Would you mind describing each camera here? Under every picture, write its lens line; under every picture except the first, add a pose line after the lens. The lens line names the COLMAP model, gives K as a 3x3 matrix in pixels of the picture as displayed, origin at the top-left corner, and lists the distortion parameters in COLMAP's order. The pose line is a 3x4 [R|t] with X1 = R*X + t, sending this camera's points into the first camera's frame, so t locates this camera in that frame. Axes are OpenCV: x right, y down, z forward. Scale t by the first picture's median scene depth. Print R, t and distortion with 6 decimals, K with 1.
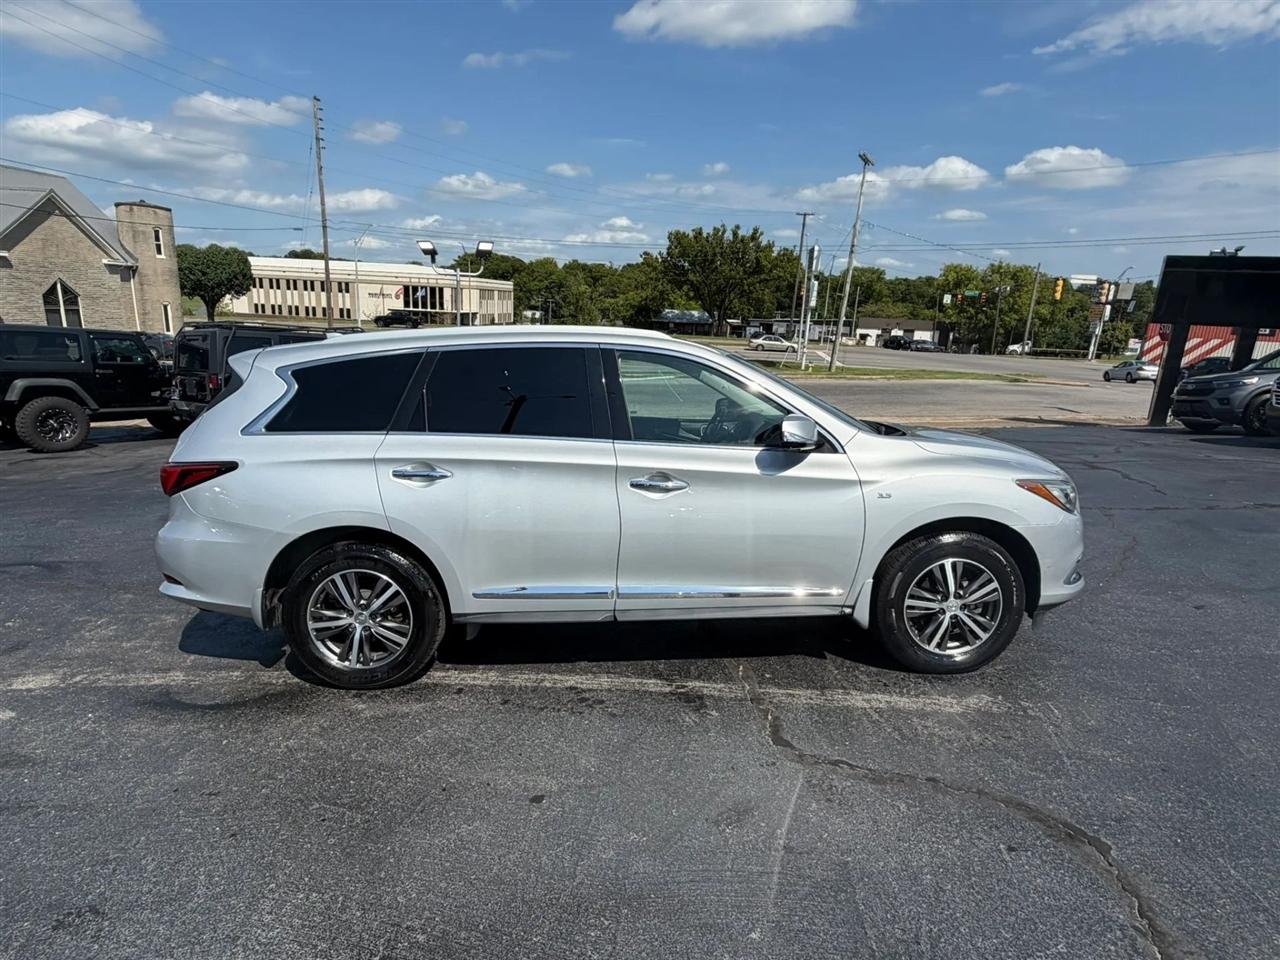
lens RADIAL K [[681.0, 0, 633.2], [0, 681.0, 482.1], [0, 0, 1]] dist [0.000366, -0.001122]
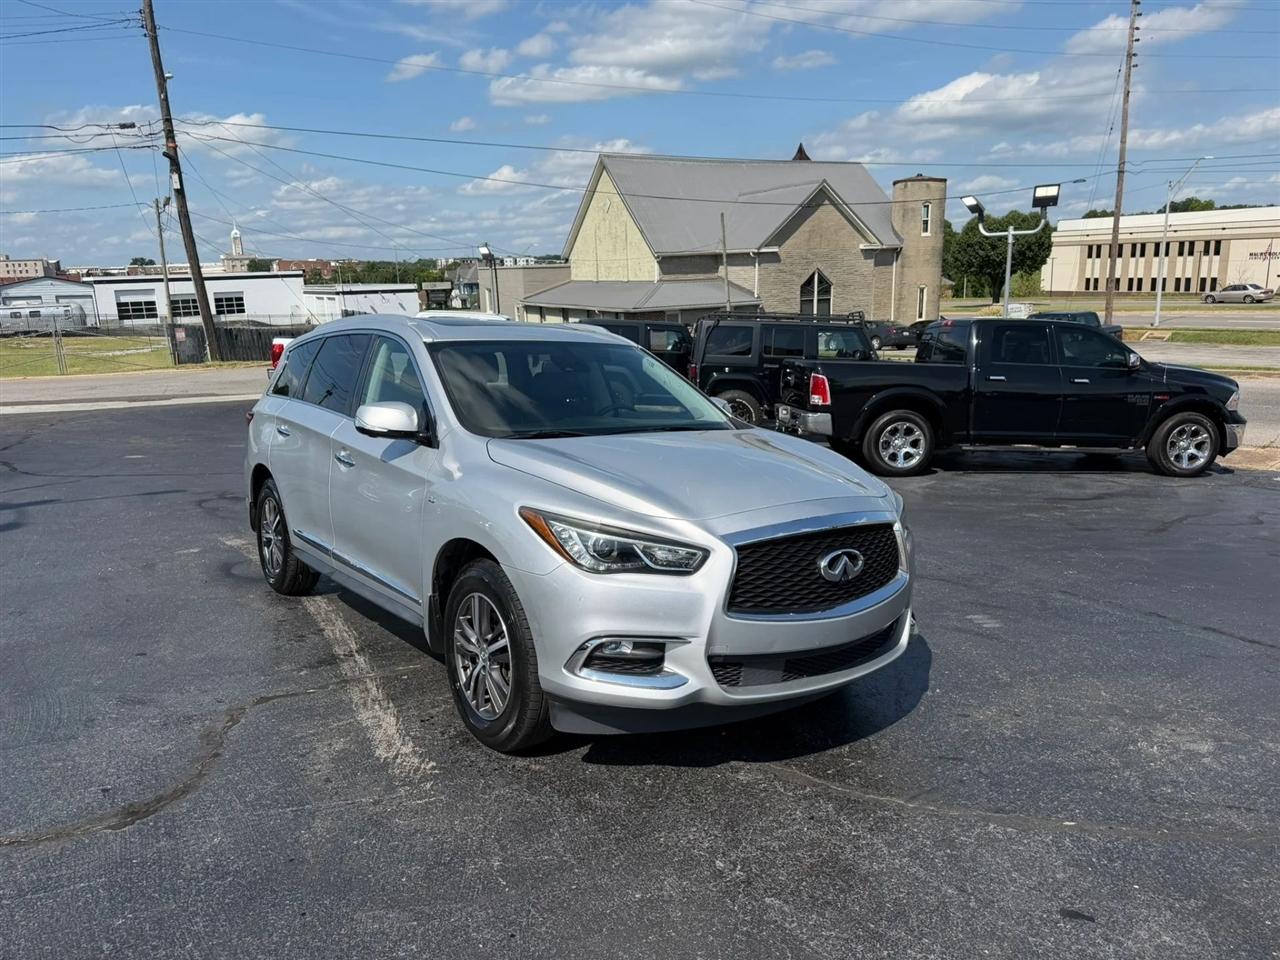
lens RADIAL K [[912.3, 0, 648.7], [0, 912.3, 469.4], [0, 0, 1]] dist [0.032557, -0.041265]
pose [[0.566638, 0.112452, -0.816257, 0.114126], [-0.152069, 0.987898, 0.030533, -0.007450], [0.809812, 0.106827, 0.576881, 0.041941]]
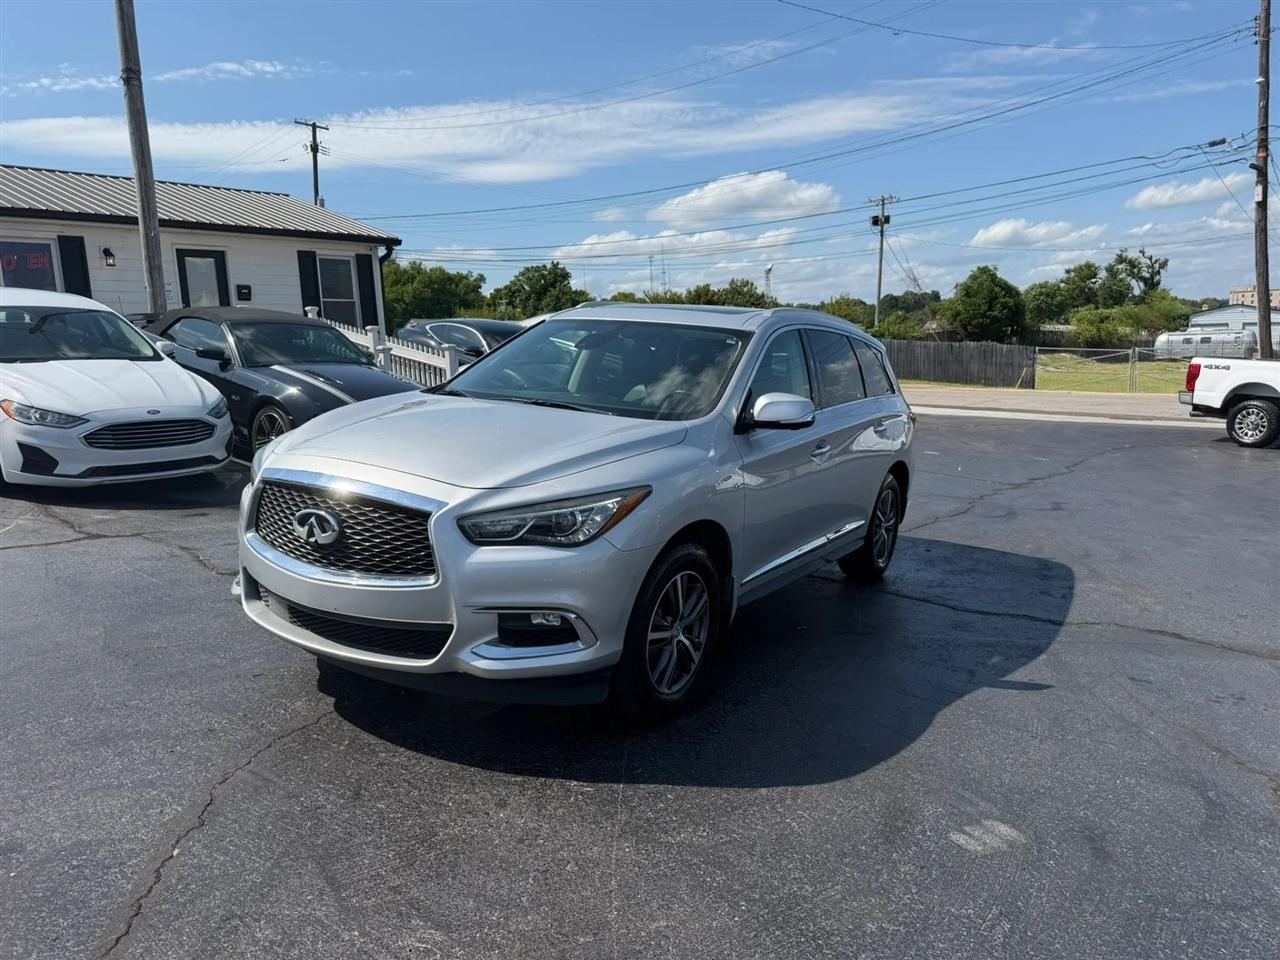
lens RADIAL K [[912.3, 0, 644.8], [0, 912.3, 471.3], [0, 0, 1]] dist [0.032557, -0.041265]
pose [[-0.552504, 0.089302, -0.828713, 0.107700], [-0.195105, 0.952766, 0.232746, -0.026796], [0.810354, 0.290279, -0.508984, 0.161333]]
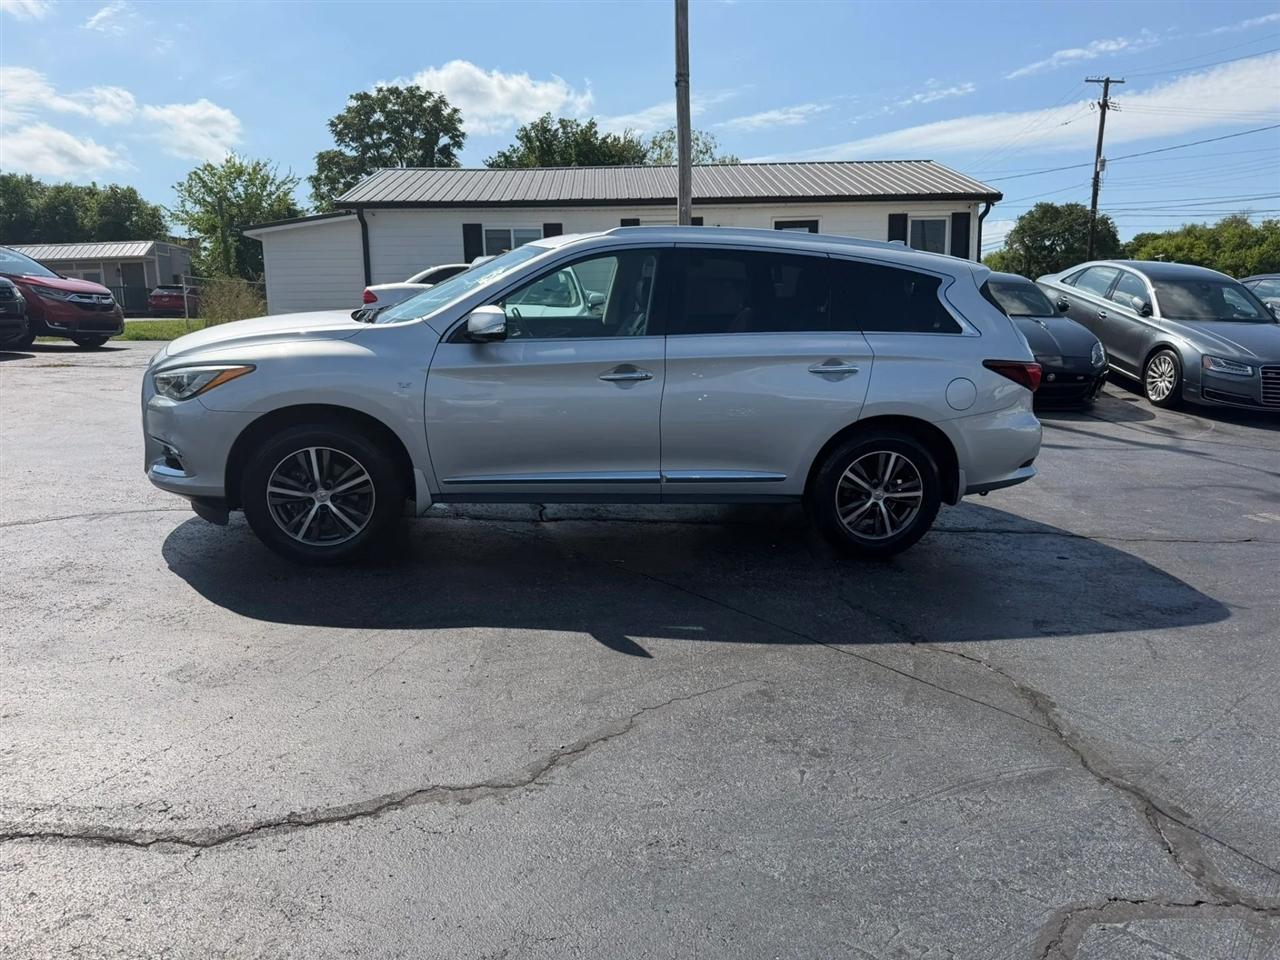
lens RADIAL K [[912.3, 0, 634.9], [0, 912.3, 475.4], [0, 0, 1]] dist [0.032557, -0.041265]
pose [[-0.991979, -0.012528, -0.125778, 0.012671], [-0.059573, 0.923966, 0.377807, -0.037120], [0.111481, 0.382270, -0.917301, 0.224421]]
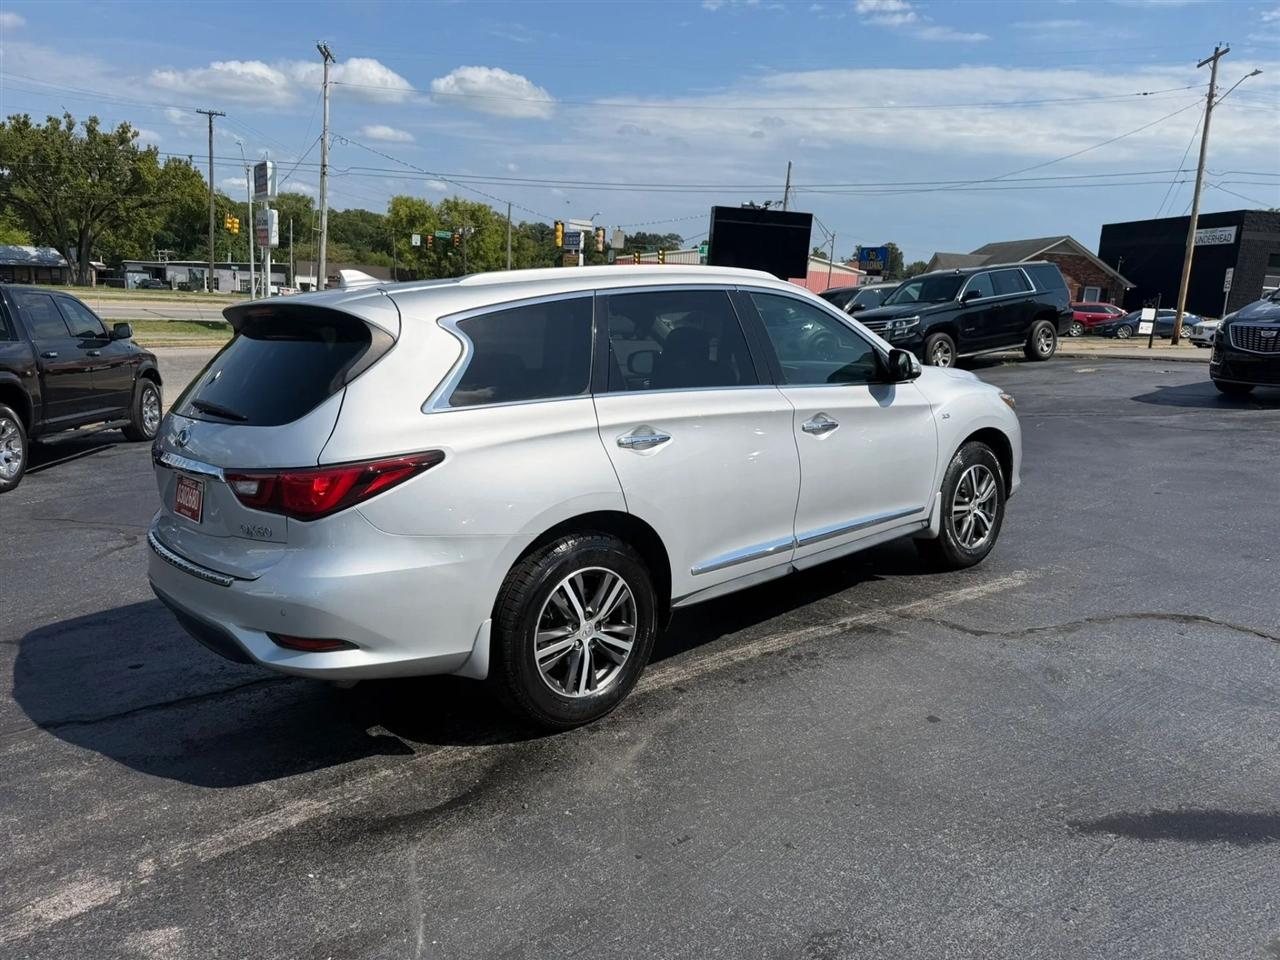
lens RADIAL K [[898.3, 0, 640.4], [0, 898.3, 485.5], [0, 0, 1]] dist [0.030998, -0.036518]
pose [[0.773167, -0.138817, 0.618824, -0.075231], [0.135126, 0.989404, 0.053118, -0.001098], [-0.619640, 0.042550, 0.783732, 0.010663]]
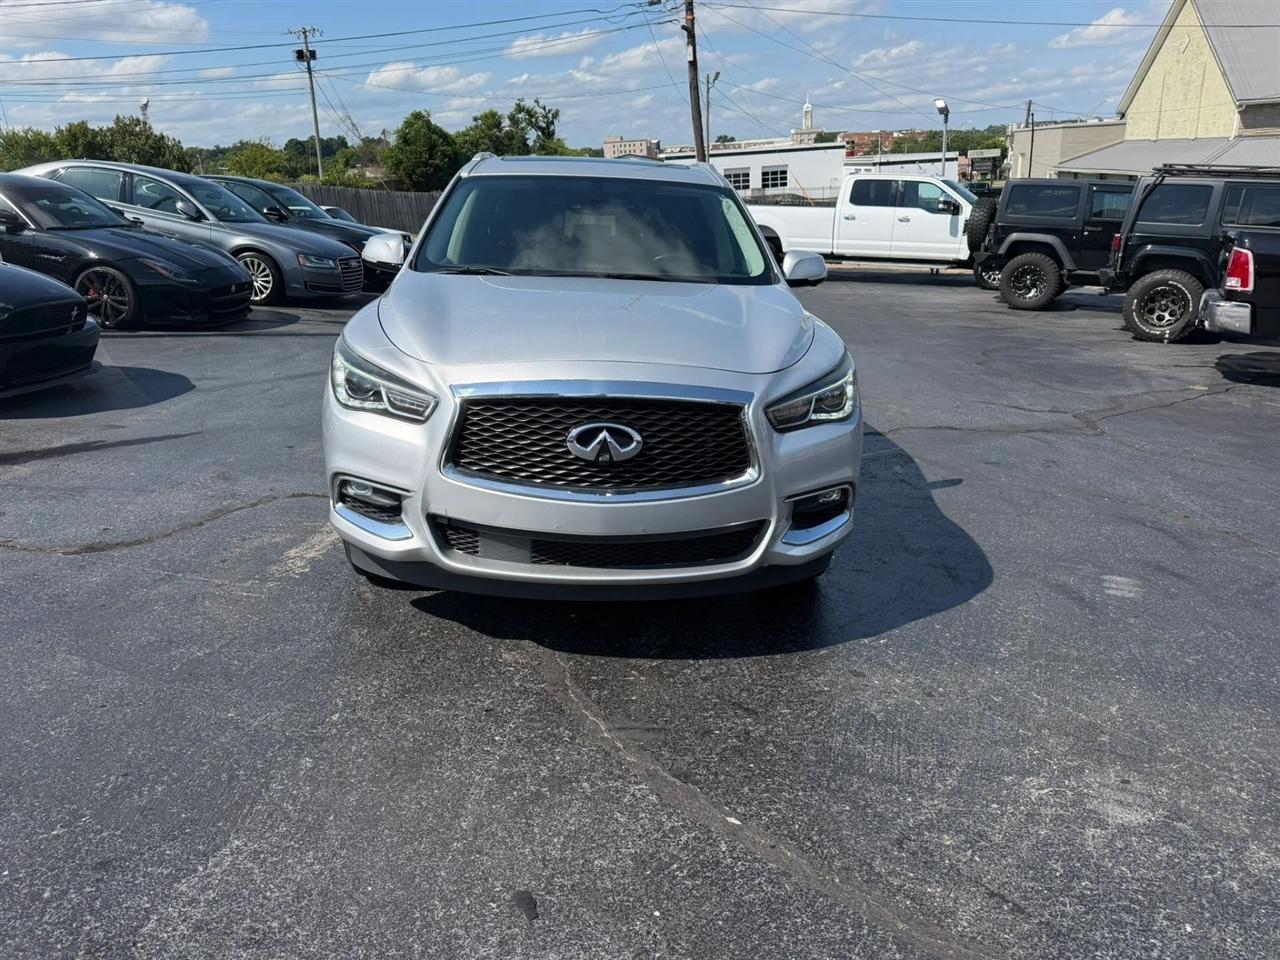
lens RADIAL K [[912.3, 0, 639.8], [0, 912.3, 478.5], [0, 0, 1]] dist [0.032557, -0.041265]
pose [[0.016334, 0.276771, -0.960797, 0.122236], [-0.199192, 0.942564, 0.268132, -0.014623], [0.979824, 0.187003, 0.070527, 0.100127]]
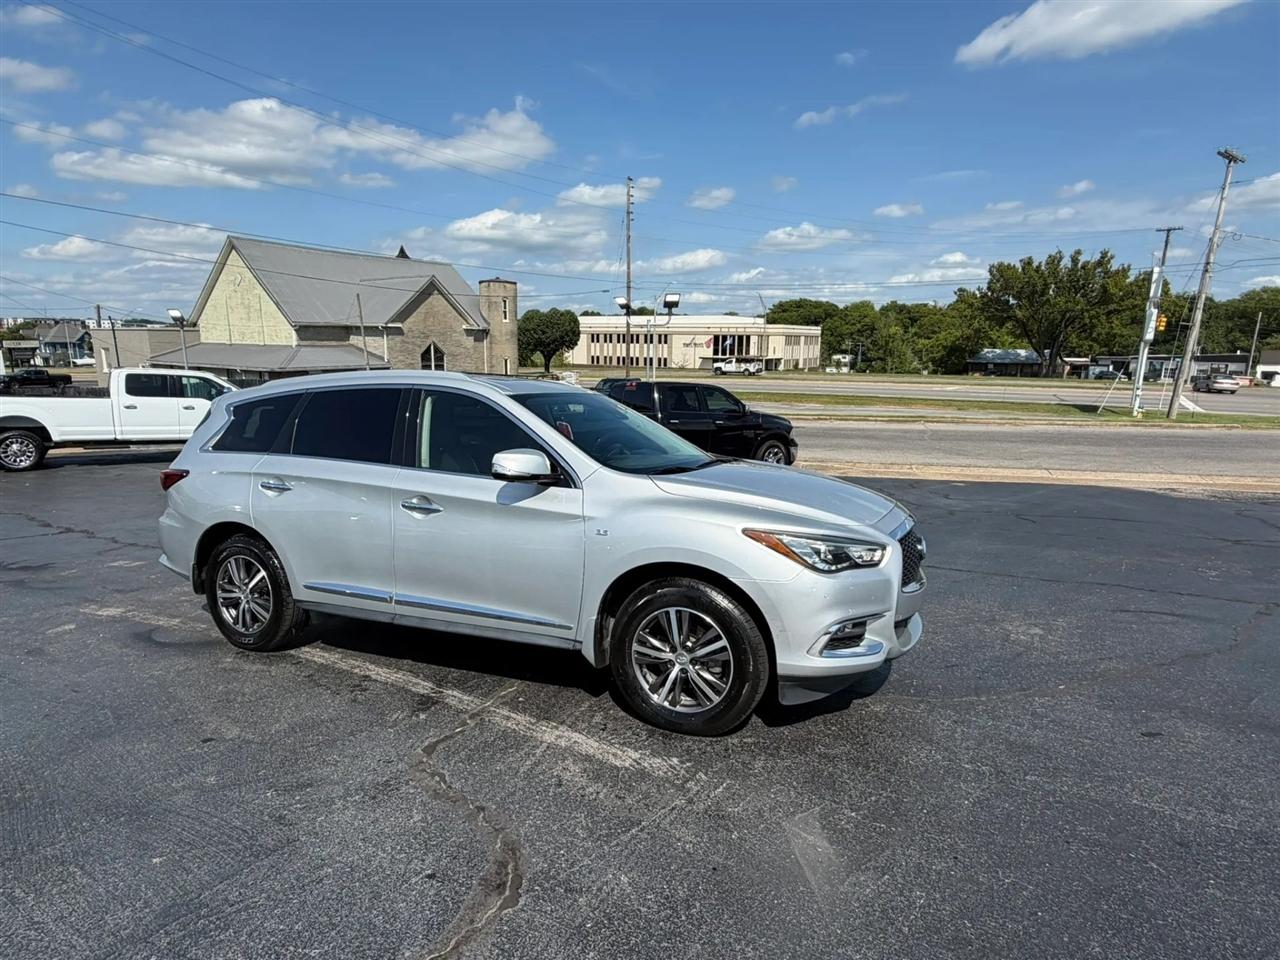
lens RADIAL K [[681.0, 0, 639.4], [0, 681.0, 472.7], [0, 0, 1]] dist [0.000366, -0.001122]
pose [[0.903216, 0.043953, -0.426930, 0.064624], [-0.076695, 0.995260, -0.059793, -0.000915], [0.422278, 0.086750, 0.902306, 0.008979]]
